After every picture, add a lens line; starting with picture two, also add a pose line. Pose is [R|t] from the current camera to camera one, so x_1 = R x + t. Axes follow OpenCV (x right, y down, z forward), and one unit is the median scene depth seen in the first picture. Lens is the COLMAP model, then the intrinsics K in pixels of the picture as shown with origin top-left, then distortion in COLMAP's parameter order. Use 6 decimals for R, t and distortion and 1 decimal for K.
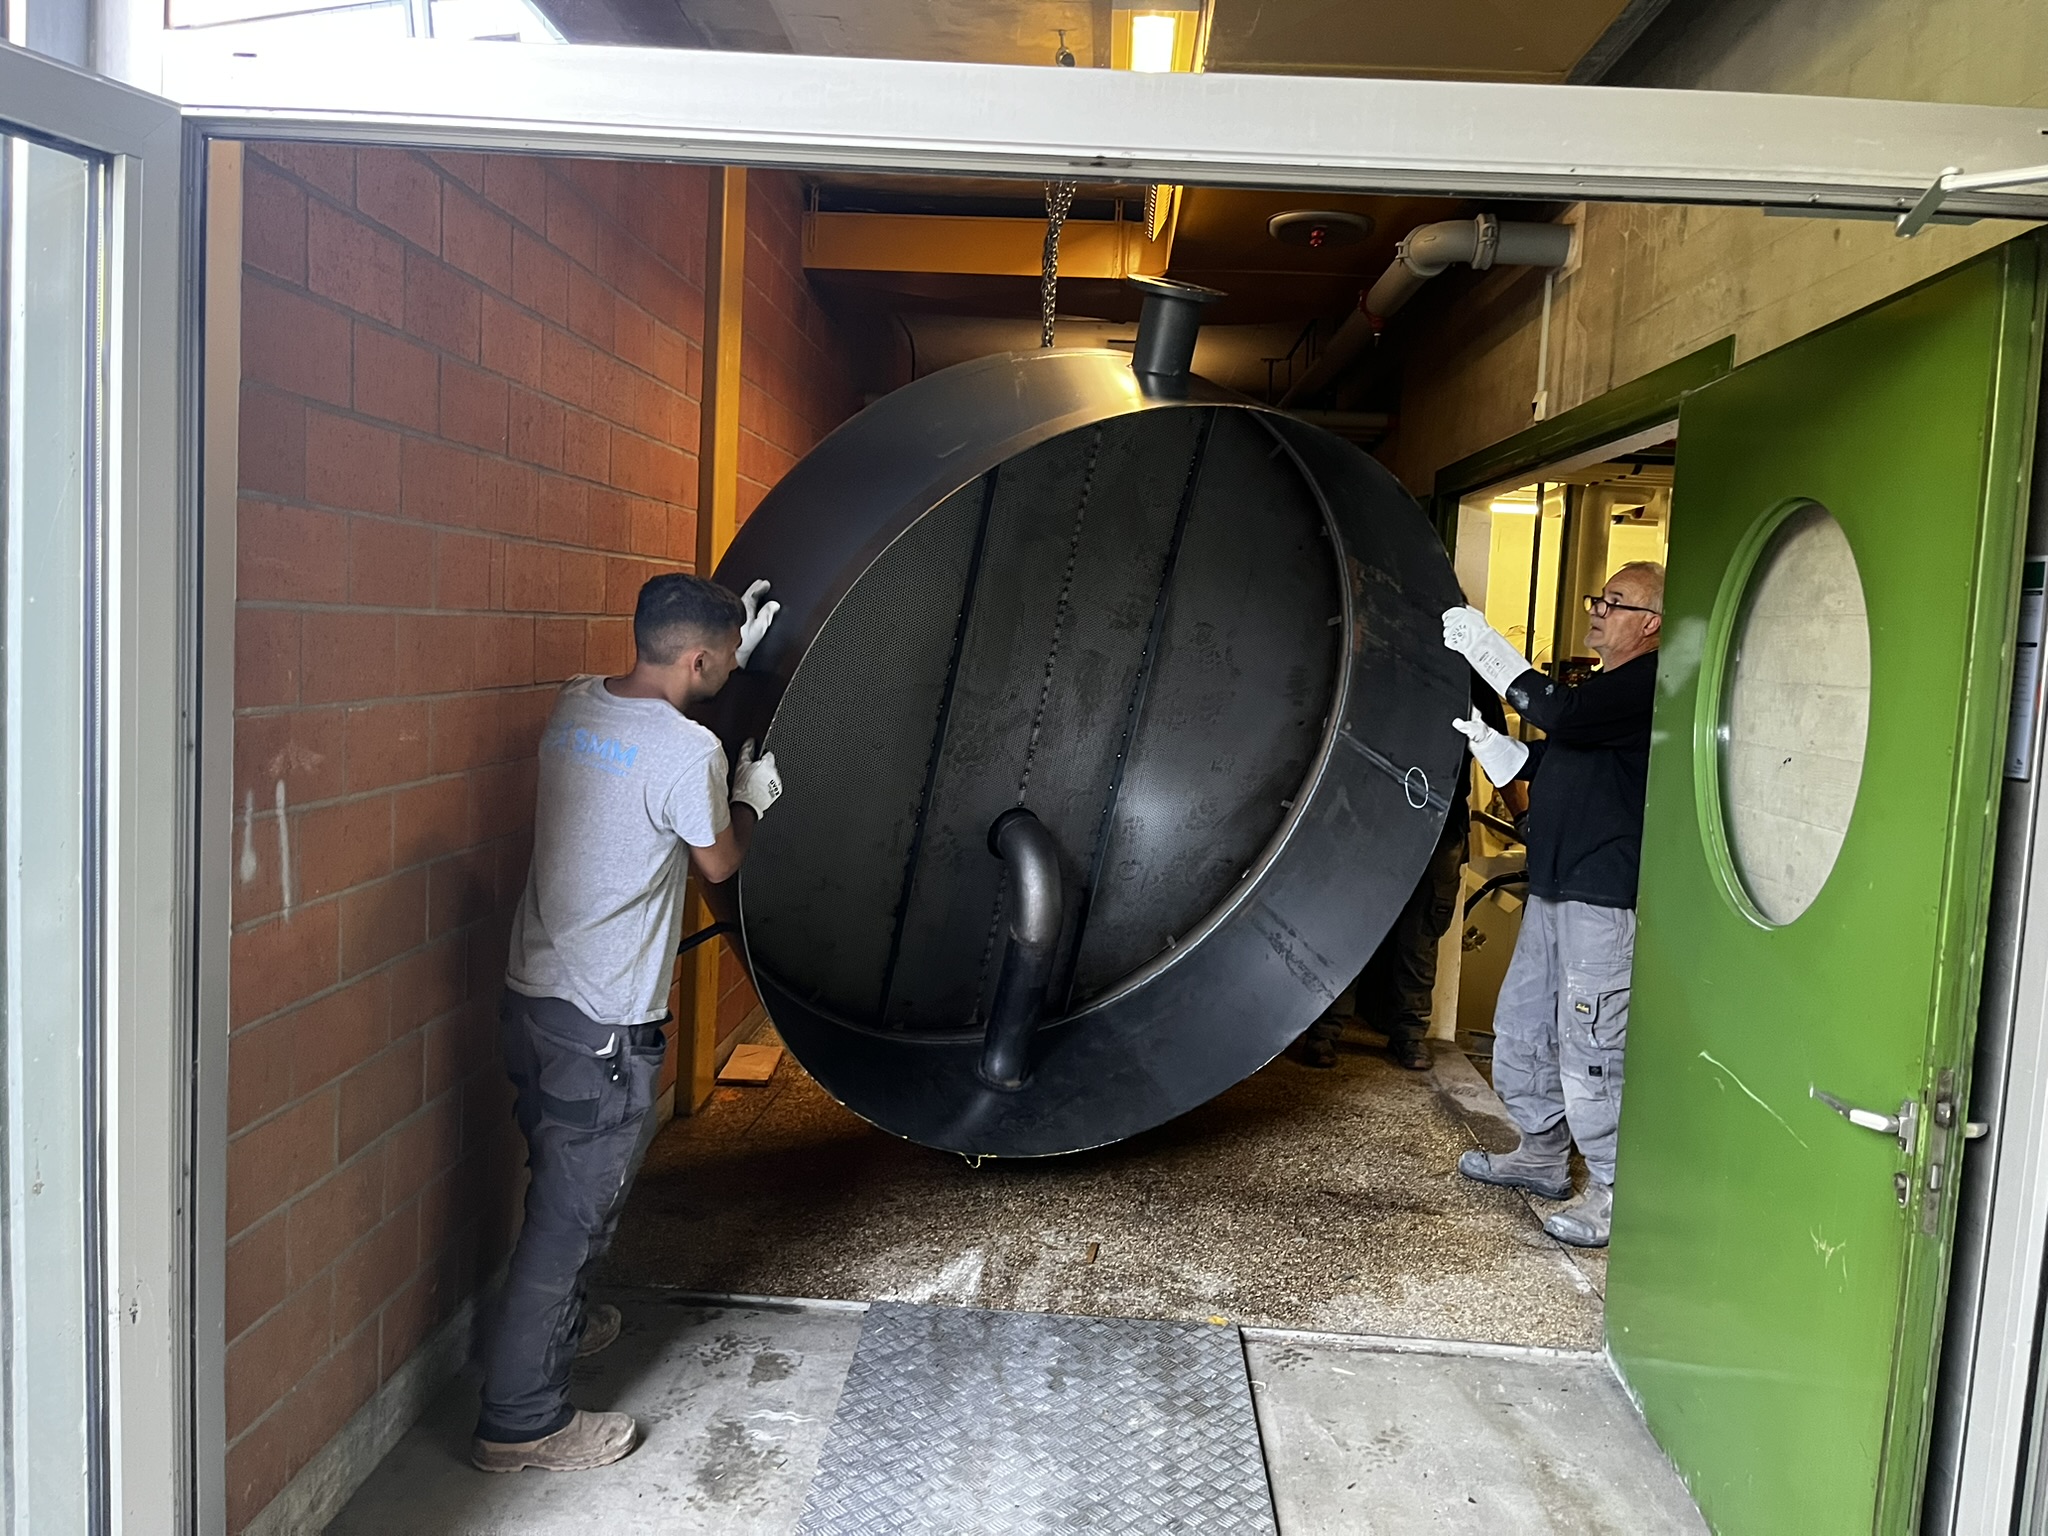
lens RADIAL K [[1577.3, 0, 1024.0], [0, 1577.3, 768.0], [0, 0, 1]] dist [0.042880, 0.000048]
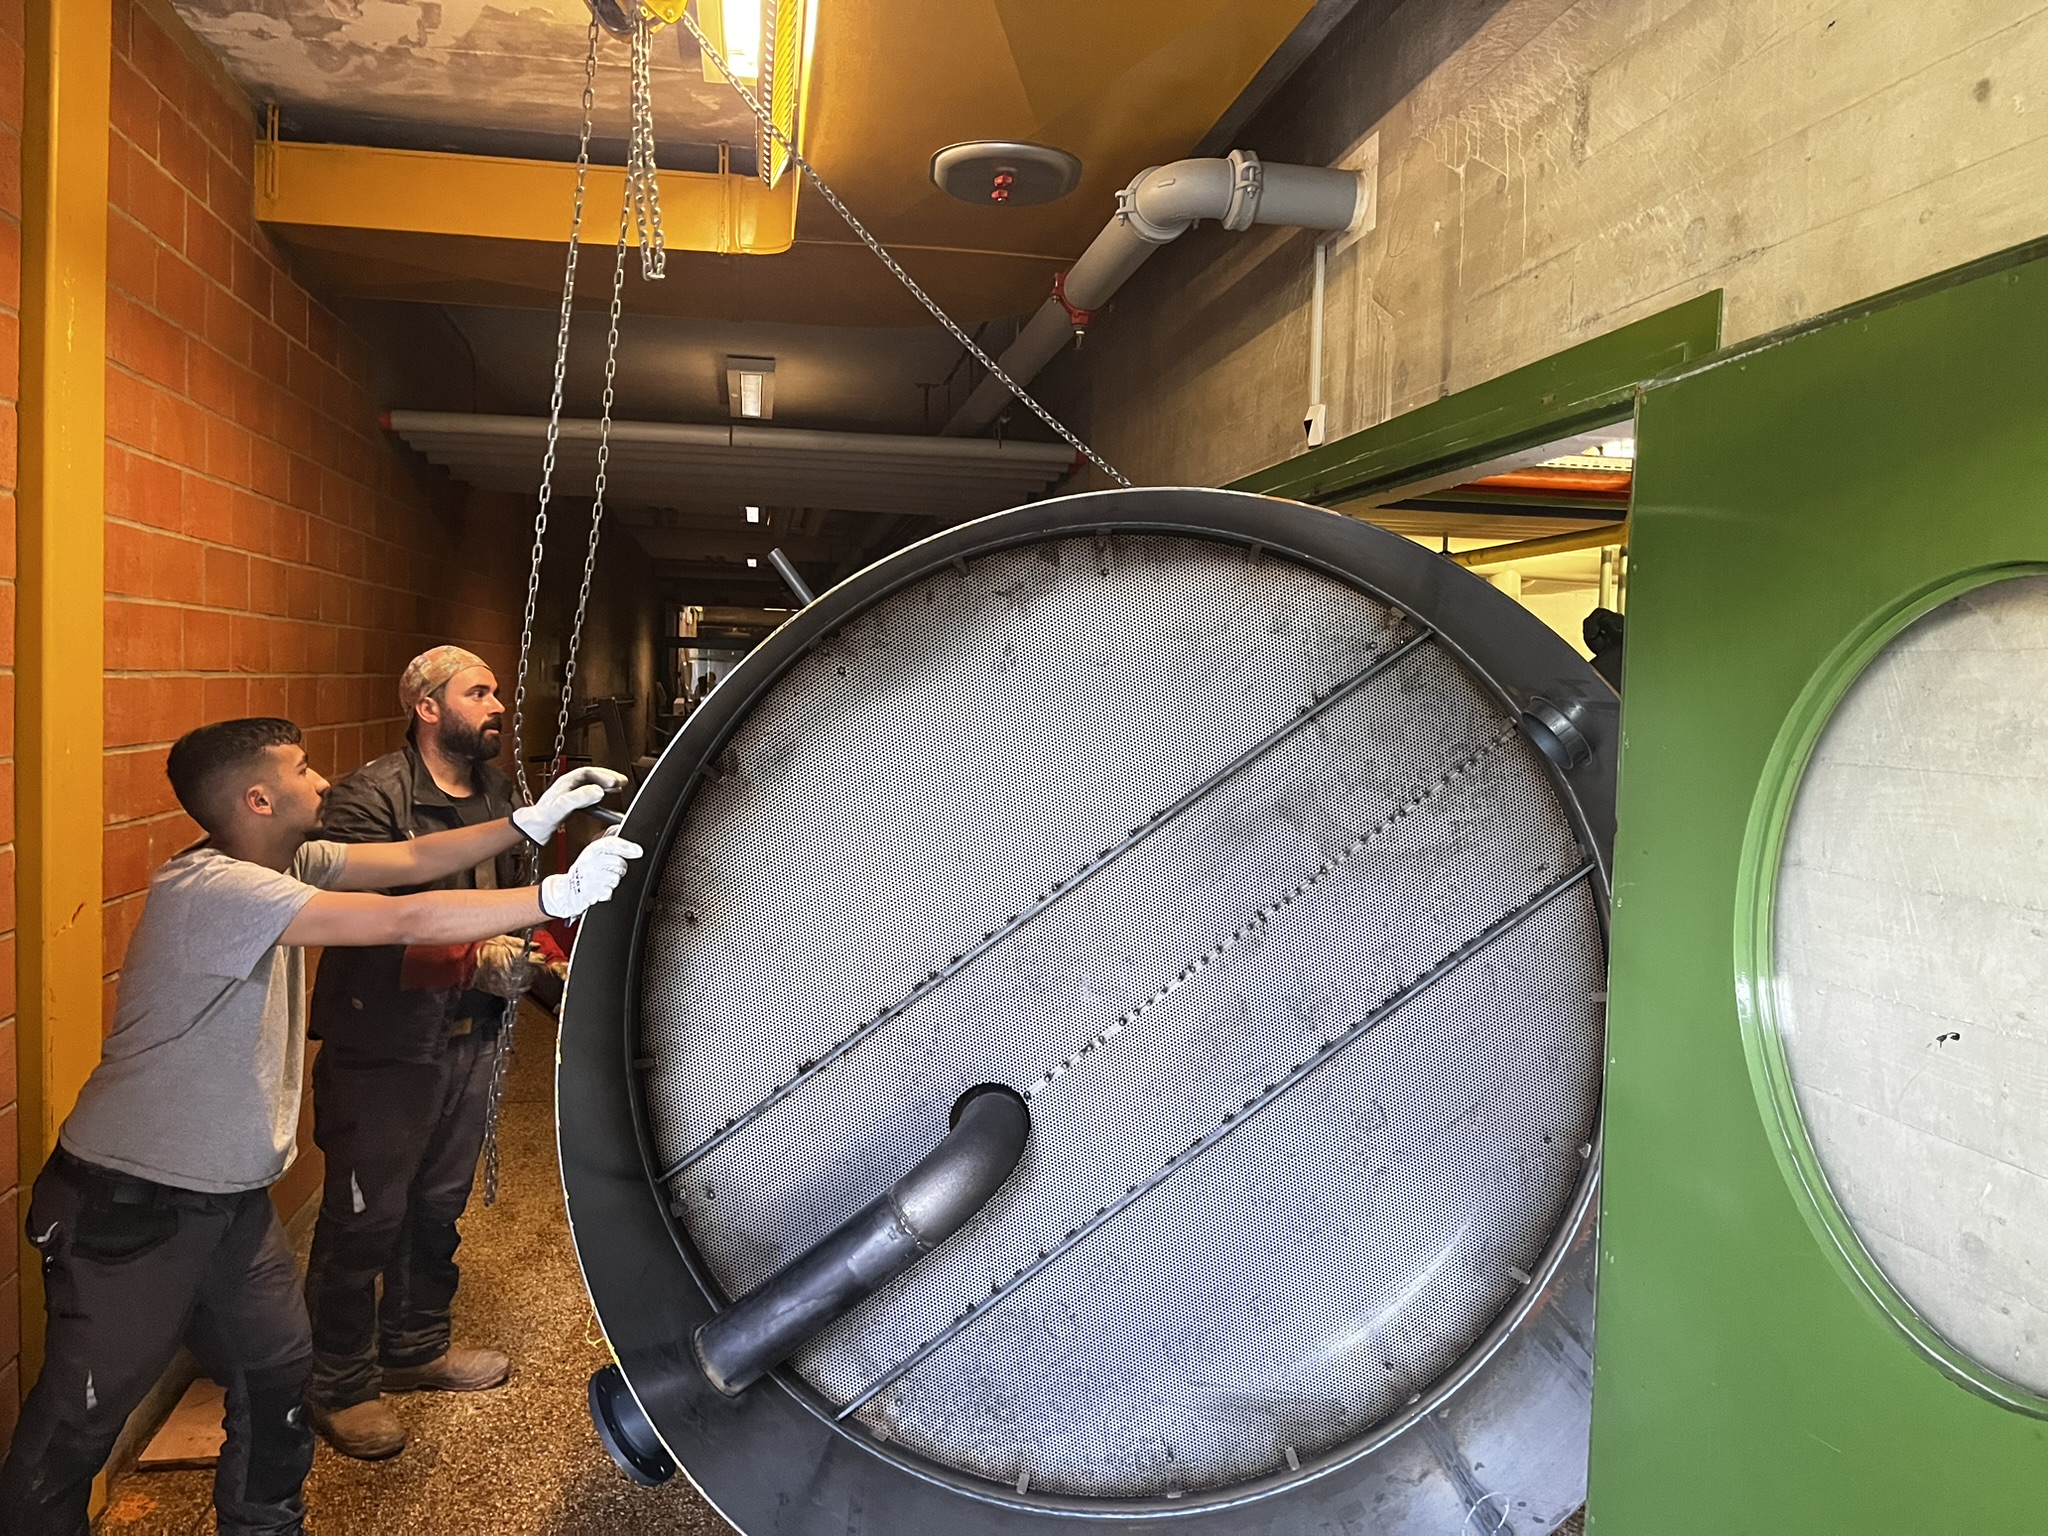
lens RADIAL K [[1699.4, 0, 1024.0], [0, 1699.4, 768.0], [0, 0, 1]] dist [0.007713, -0.001065]
pose [[0.977538, -0.032881, 0.208180, 0.031134], [0.040985, 0.998556, -0.034735, -0.054346], [-0.206737, 0.042487, 0.977474, 0.298787]]
